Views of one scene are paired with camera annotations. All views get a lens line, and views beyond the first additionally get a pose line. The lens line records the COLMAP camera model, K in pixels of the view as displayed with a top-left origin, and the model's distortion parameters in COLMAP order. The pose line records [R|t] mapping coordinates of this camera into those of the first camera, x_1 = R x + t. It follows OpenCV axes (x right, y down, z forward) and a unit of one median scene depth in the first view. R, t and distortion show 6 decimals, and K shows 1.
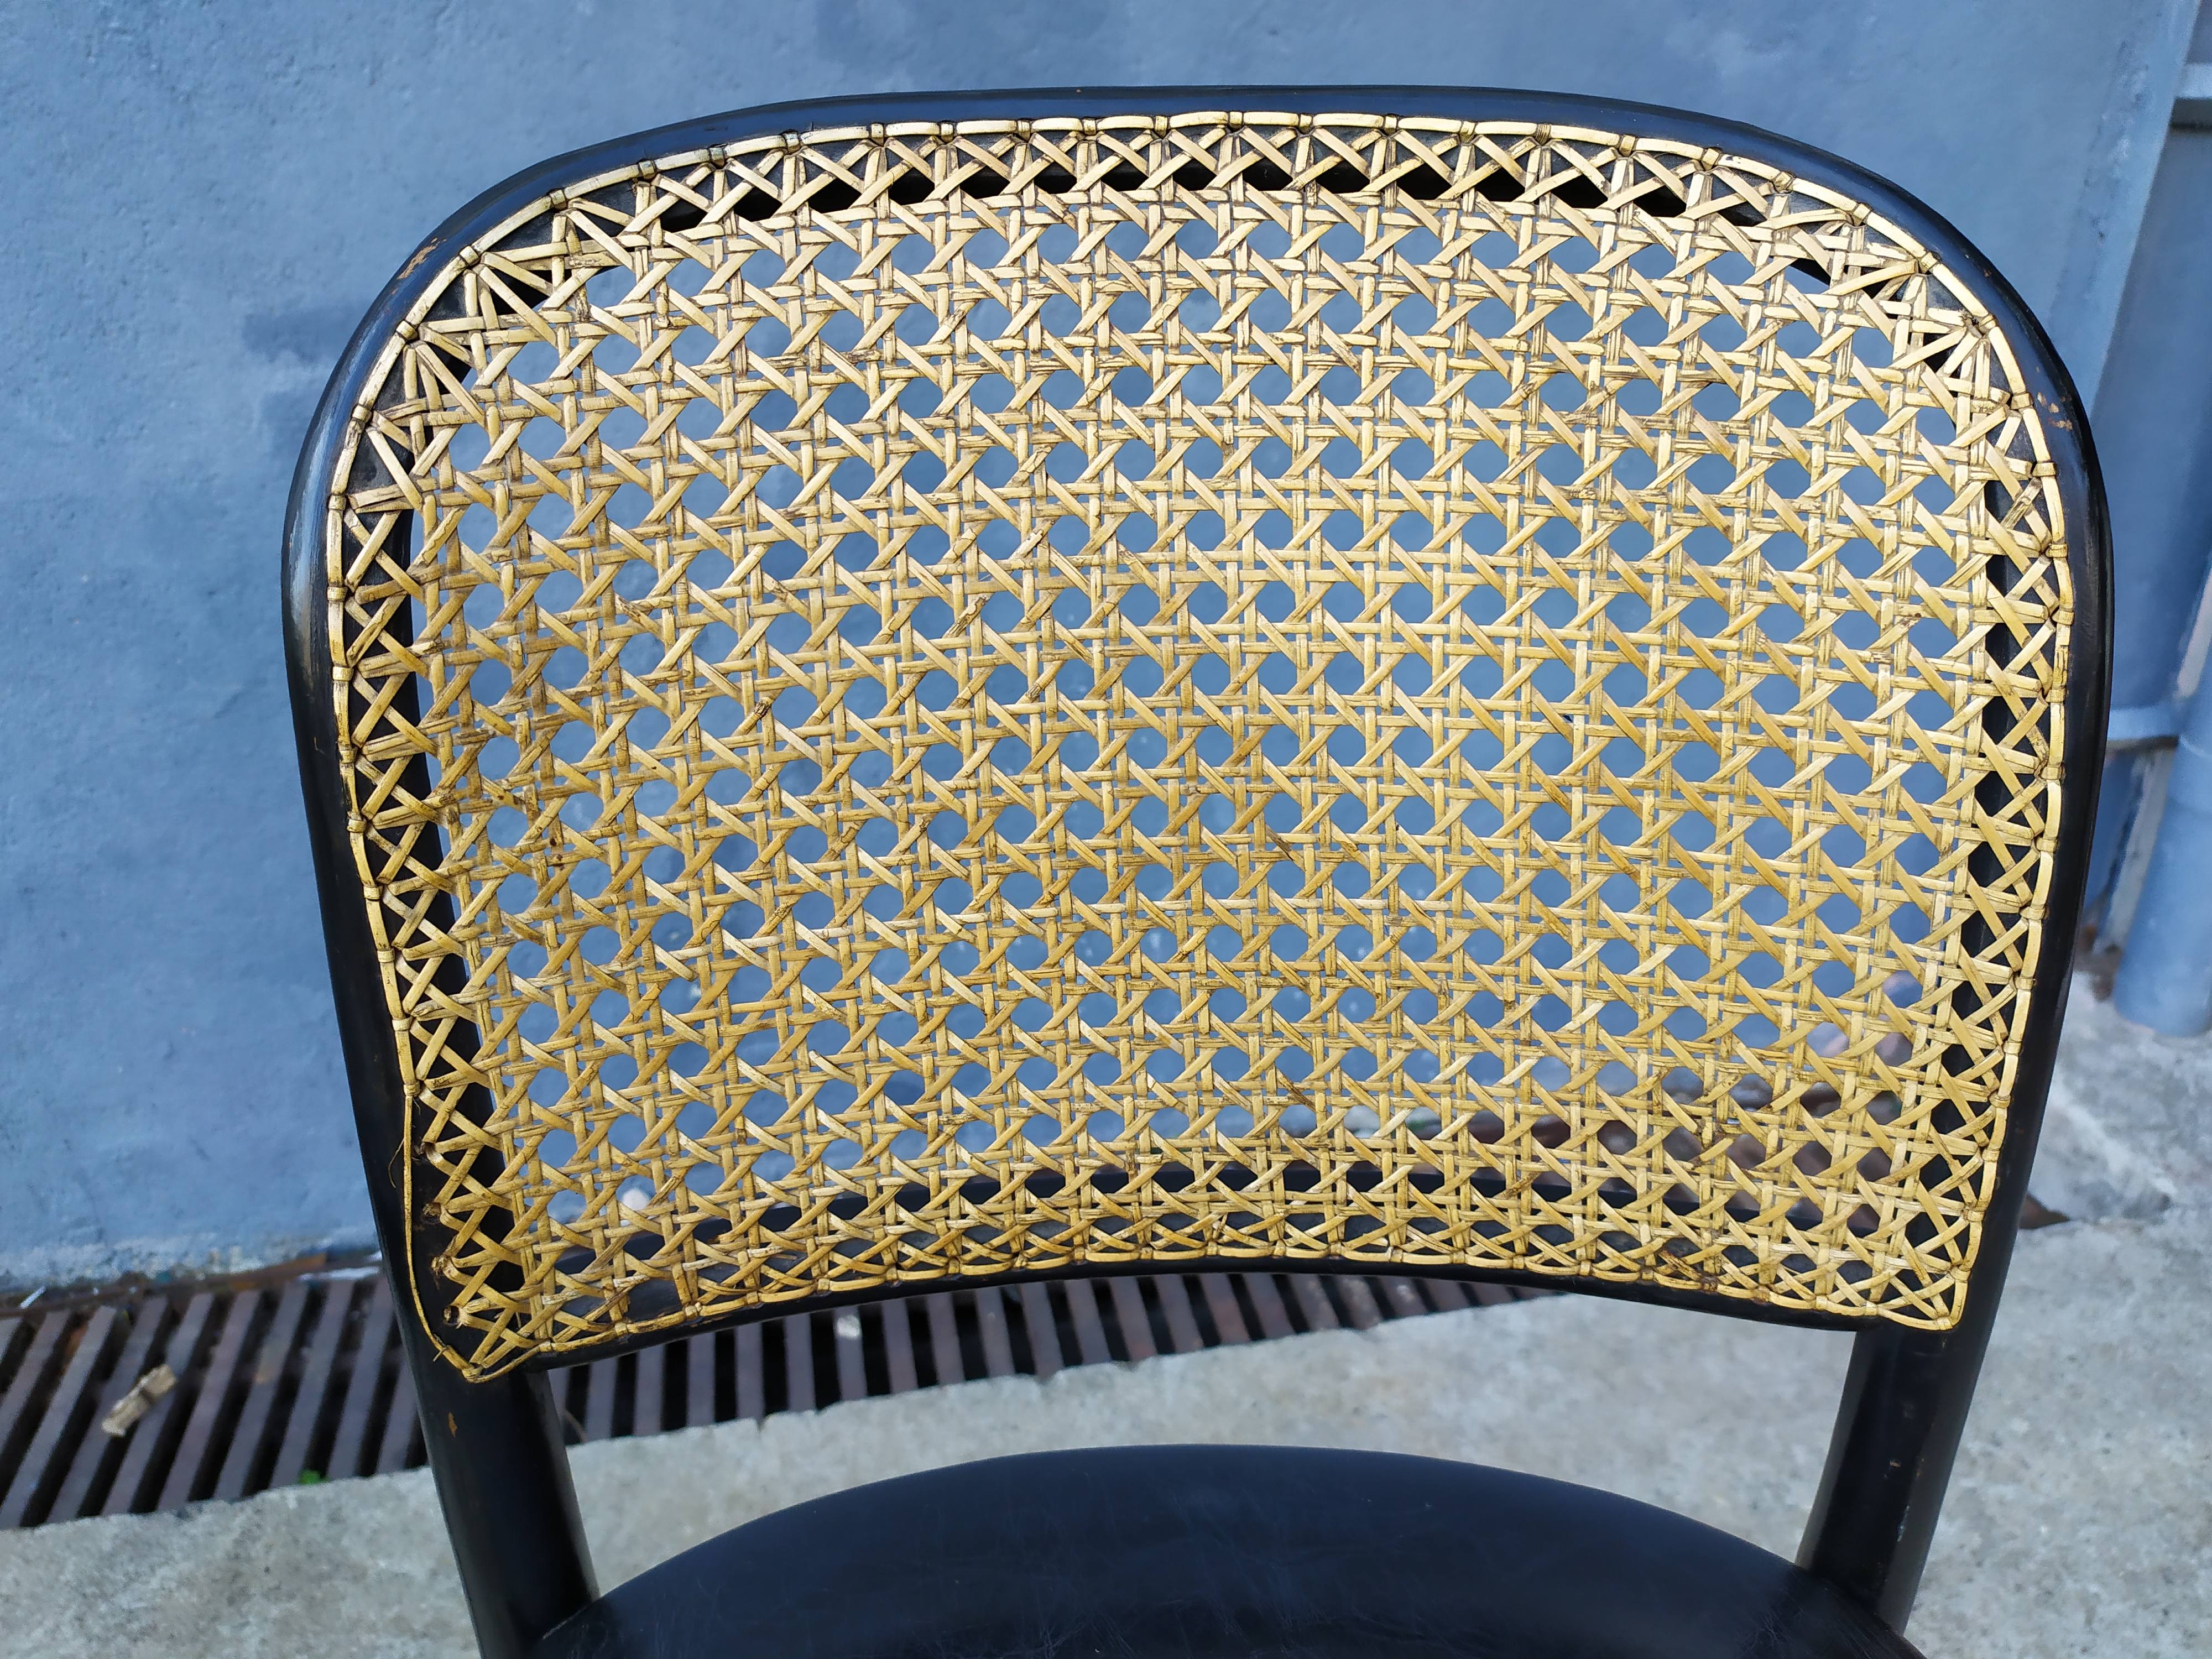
lens RADIAL K [[1700.5, 0, 1105.6], [0, 1700.5, 830.4], [0, 0, 1]] dist [0.042505, -0.051612]
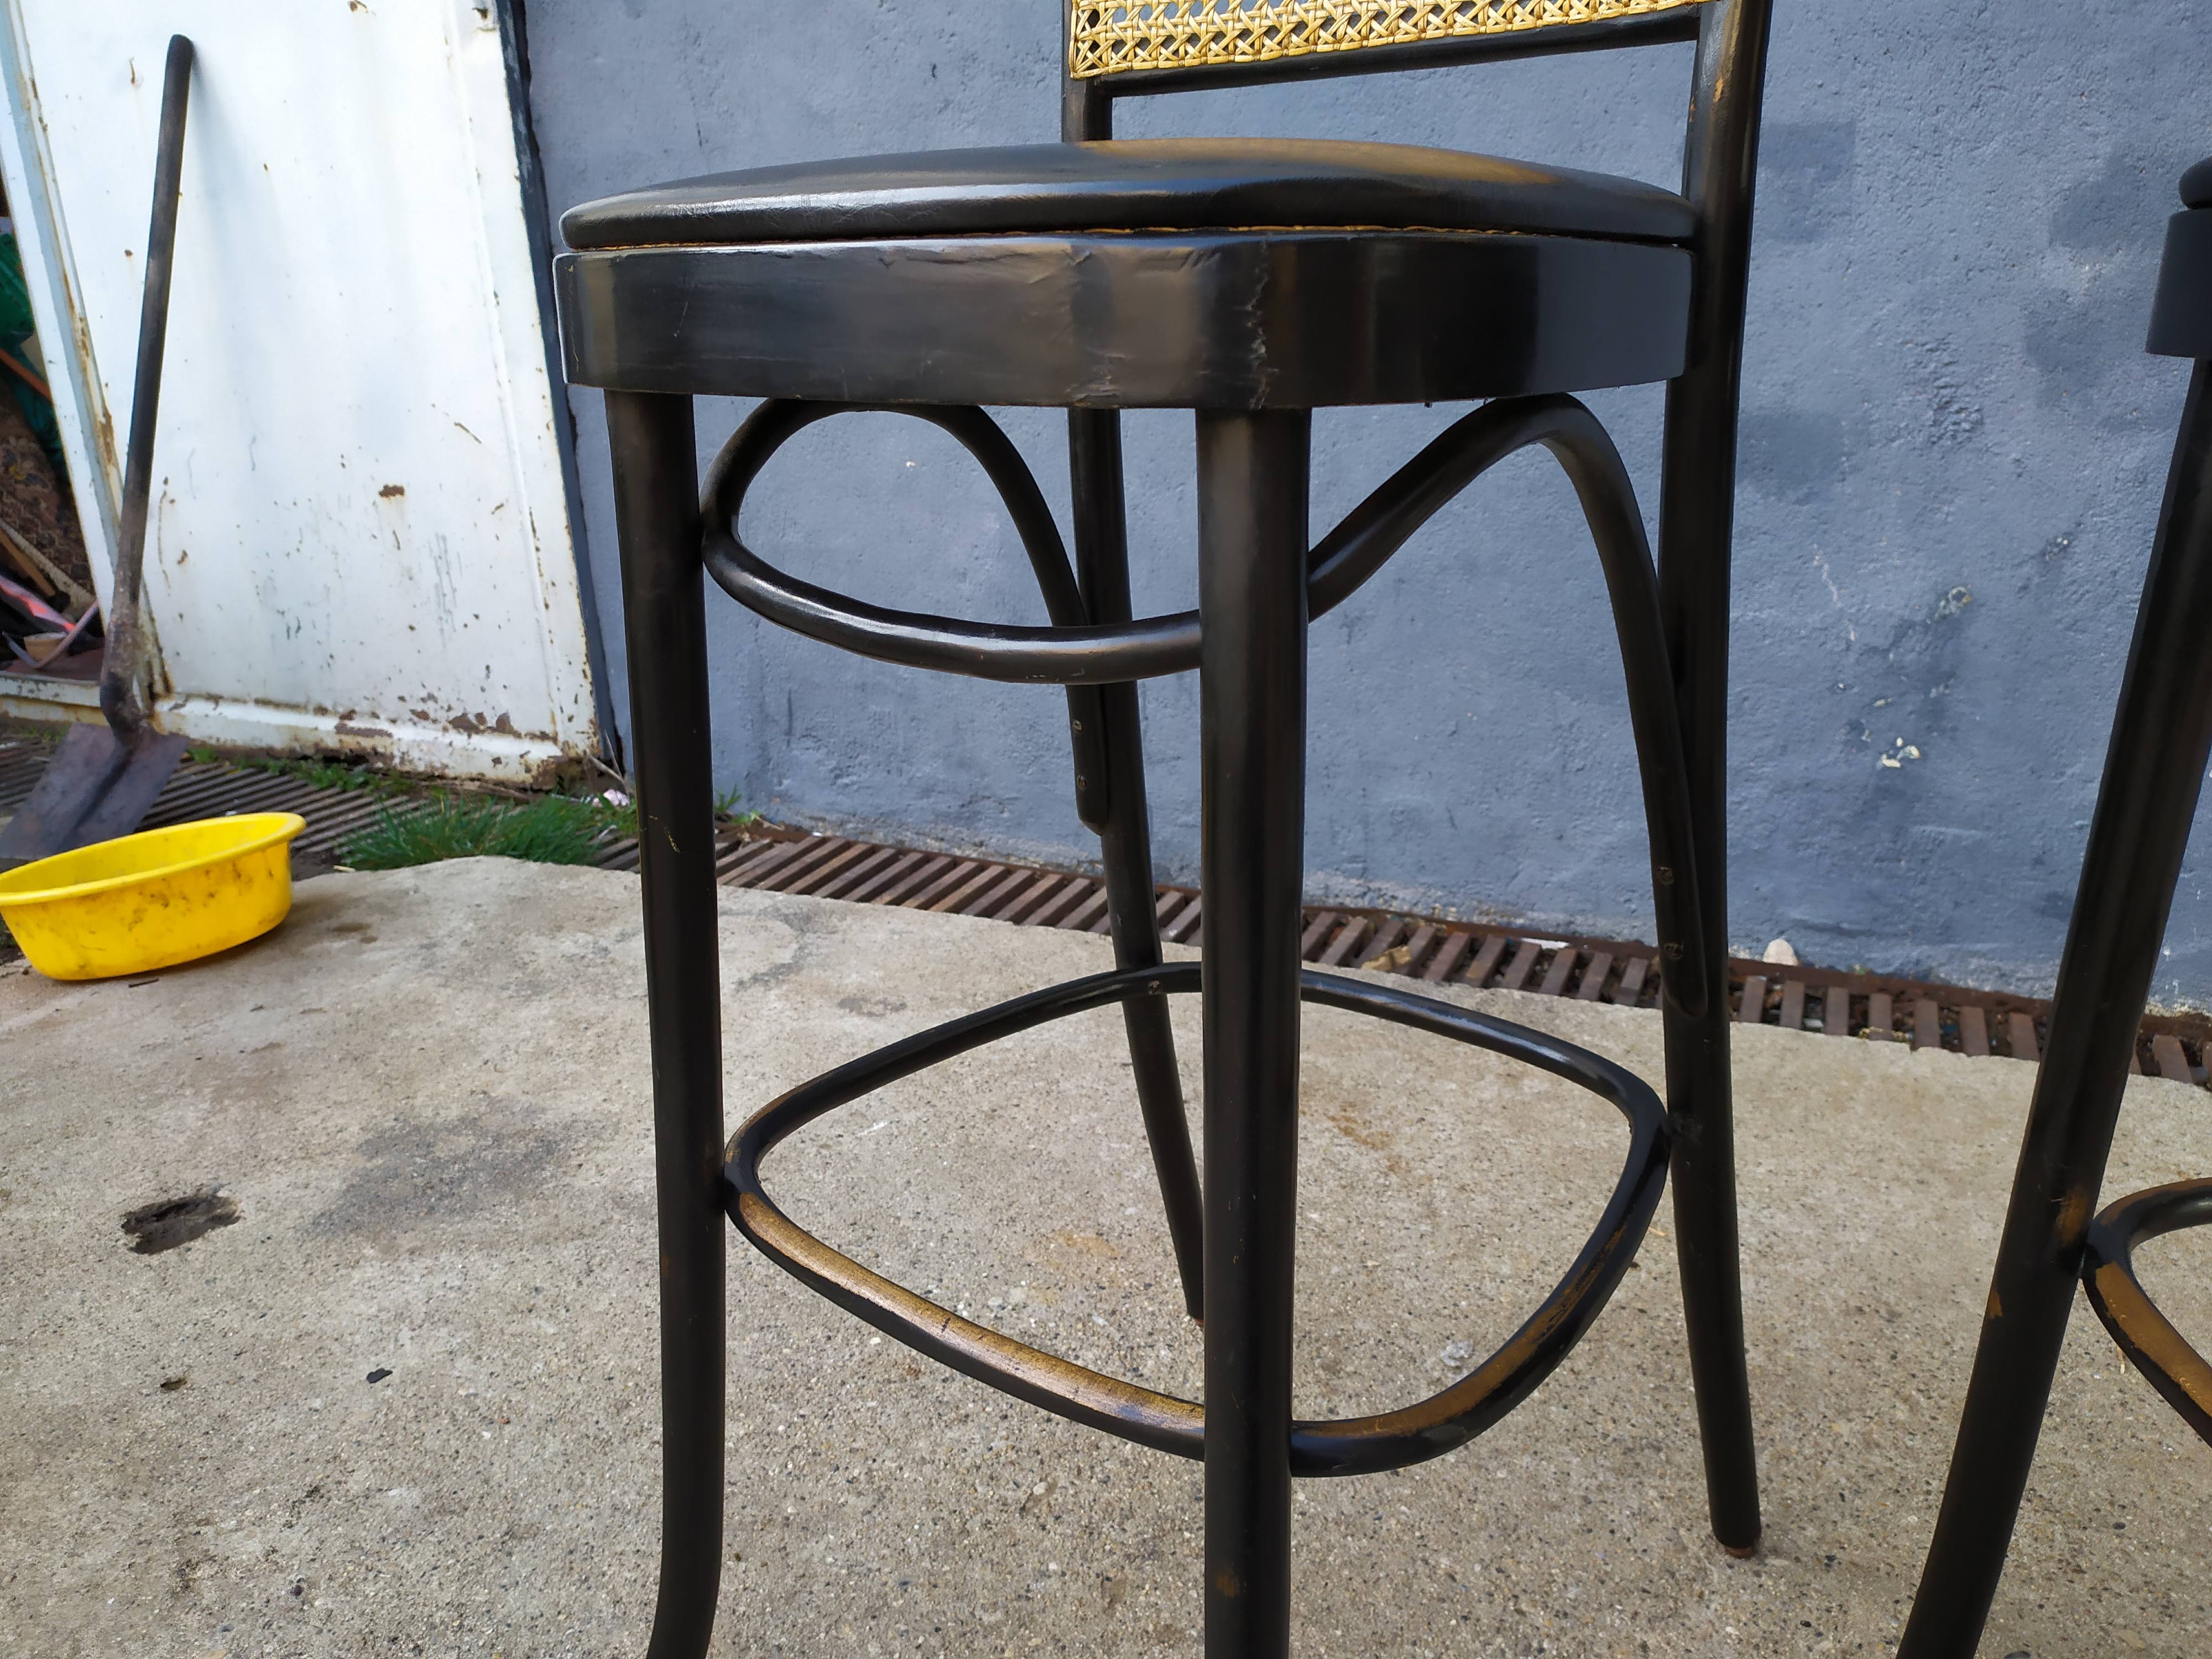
lens RADIAL K [[1700.5, 0, 1083.9], [0, 1700.5, 838.3], [0, 0, 1]] dist [0.042505, -0.051612]
pose [[0.816059, 0.165095, -0.553887, -0.110470], [-0.242879, 0.967568, -0.069441, 1.023299], [0.524459, 0.191196, 0.829691, -0.610247]]
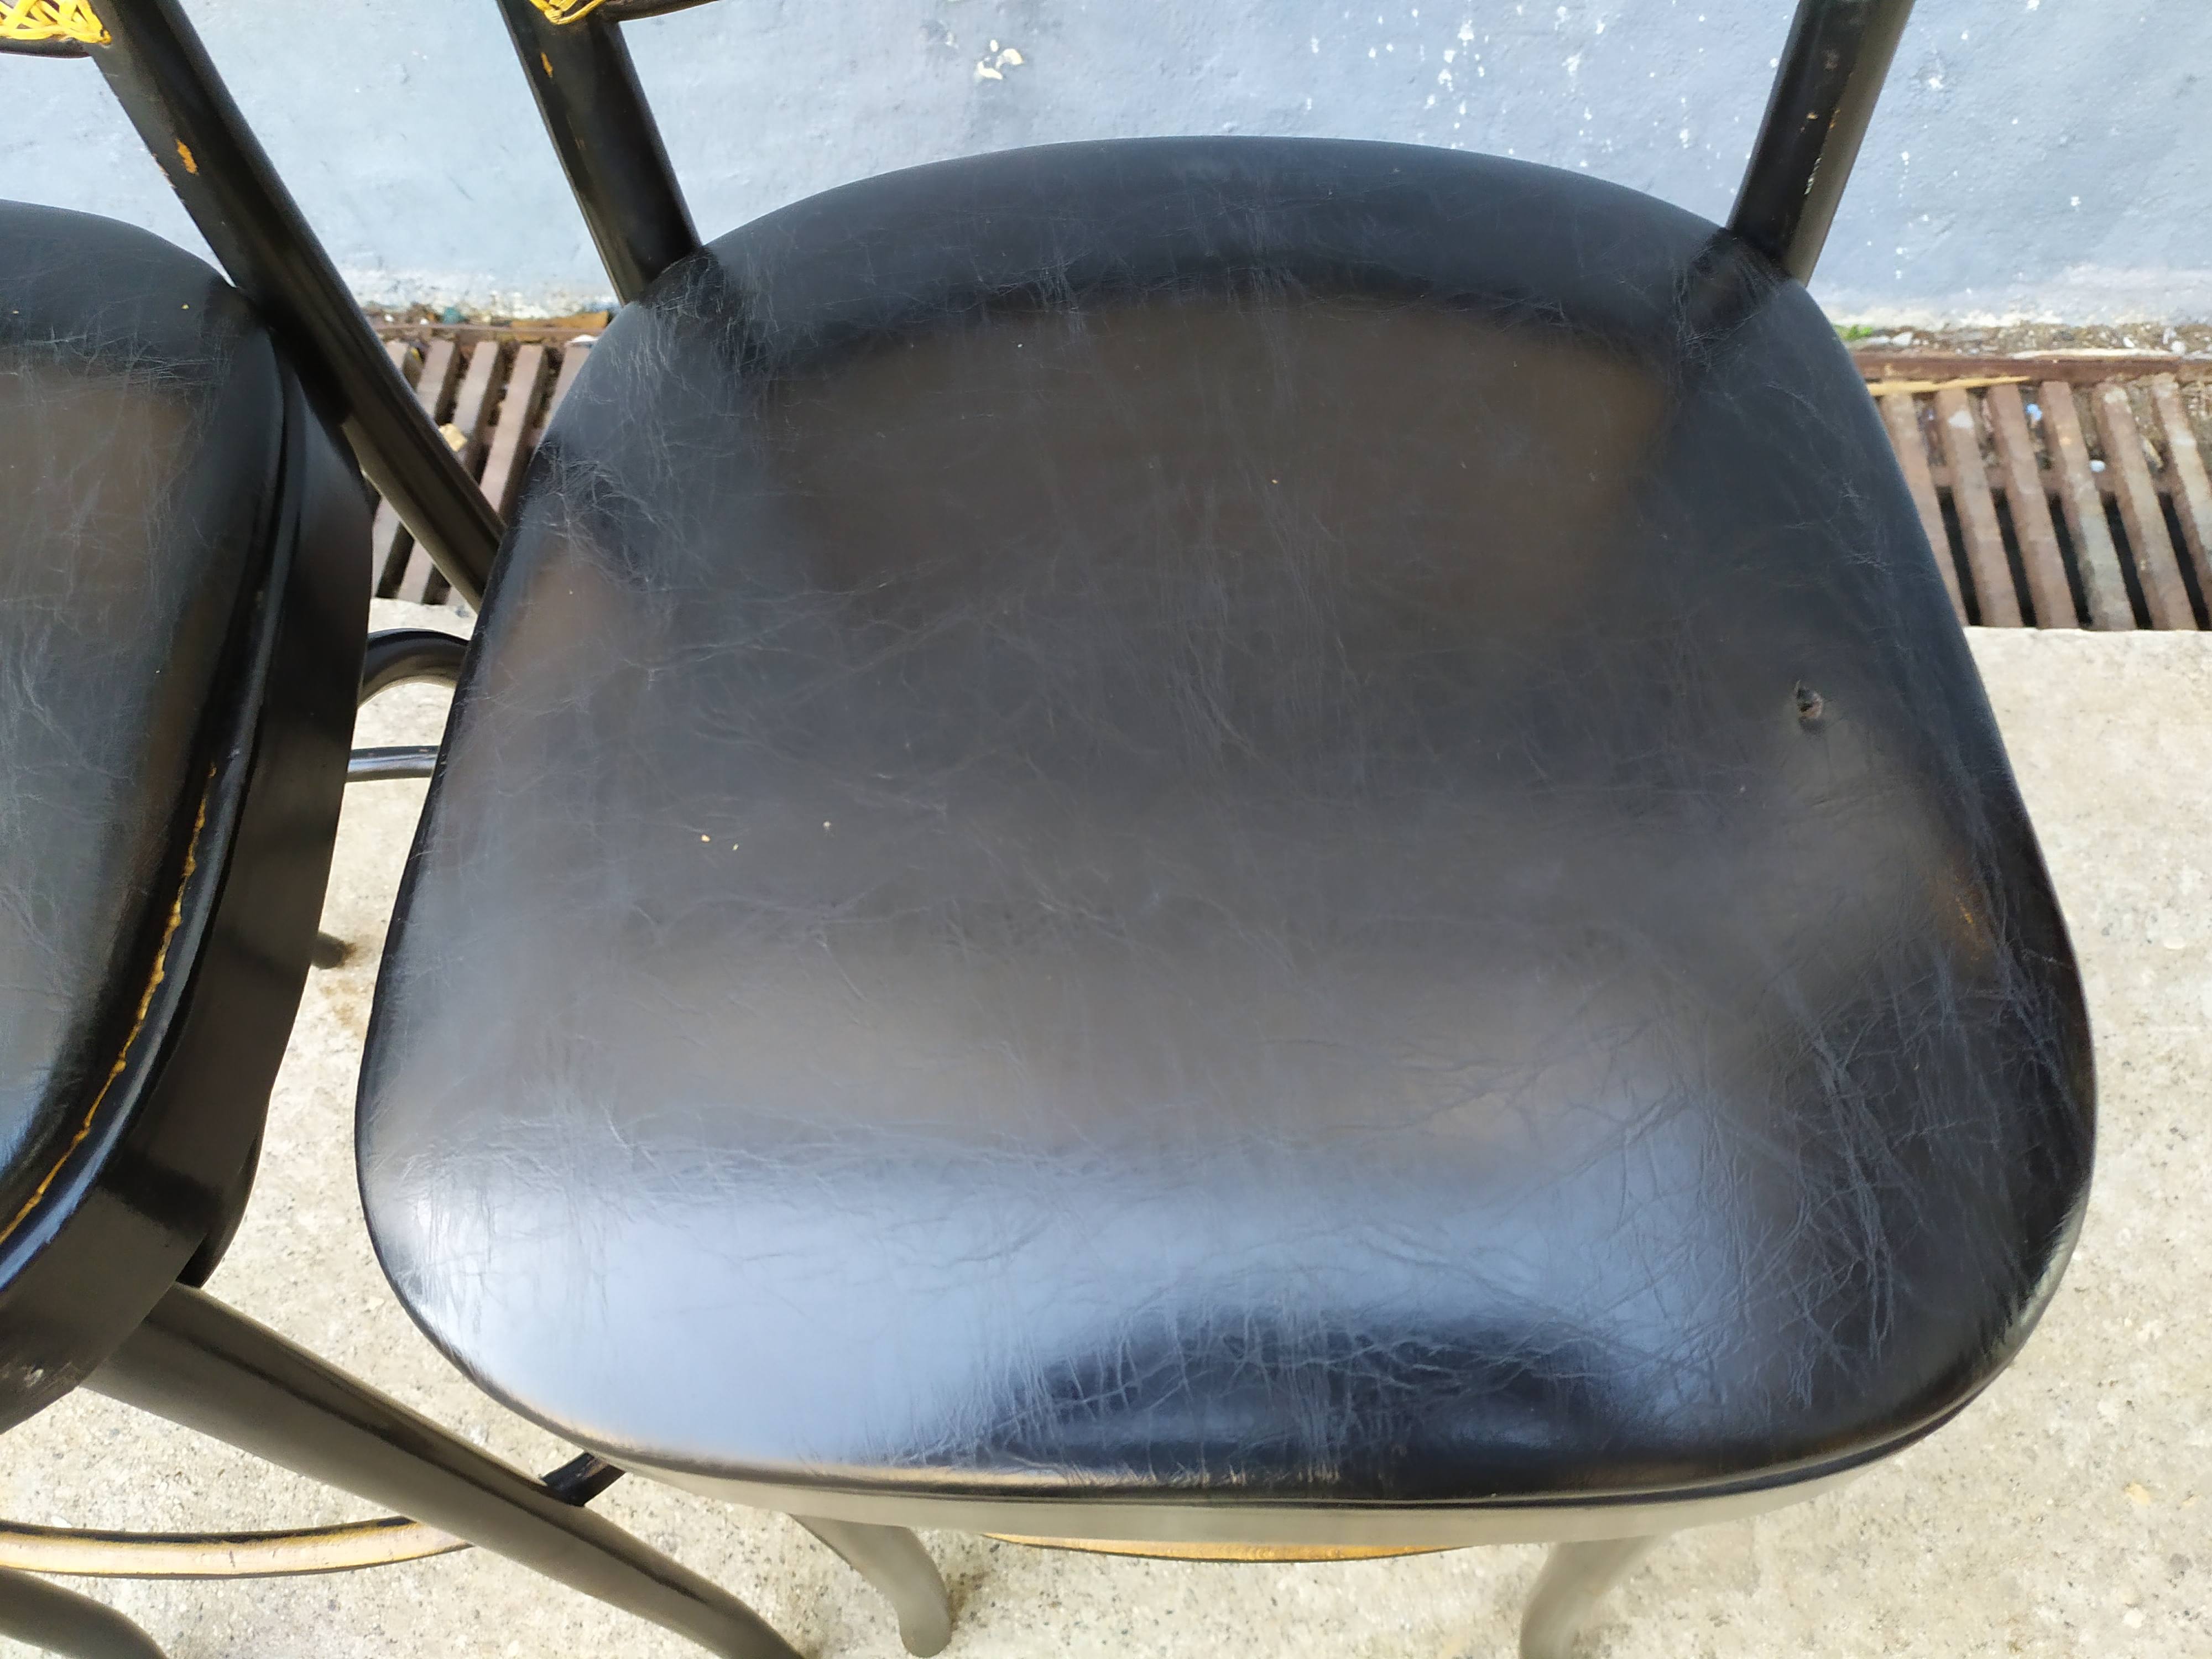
lens RADIAL K [[1700.5, 0, 1101.8], [0, 1700.5, 808.9], [0, 0, 1]] dist [0.042505, -0.051612]
pose [[0.967283, 0.196428, -0.160563, 0.035726], [-0.069004, 0.812720, 0.578555, -0.273801], [0.244137, -0.548546, 0.799684, 0.494499]]
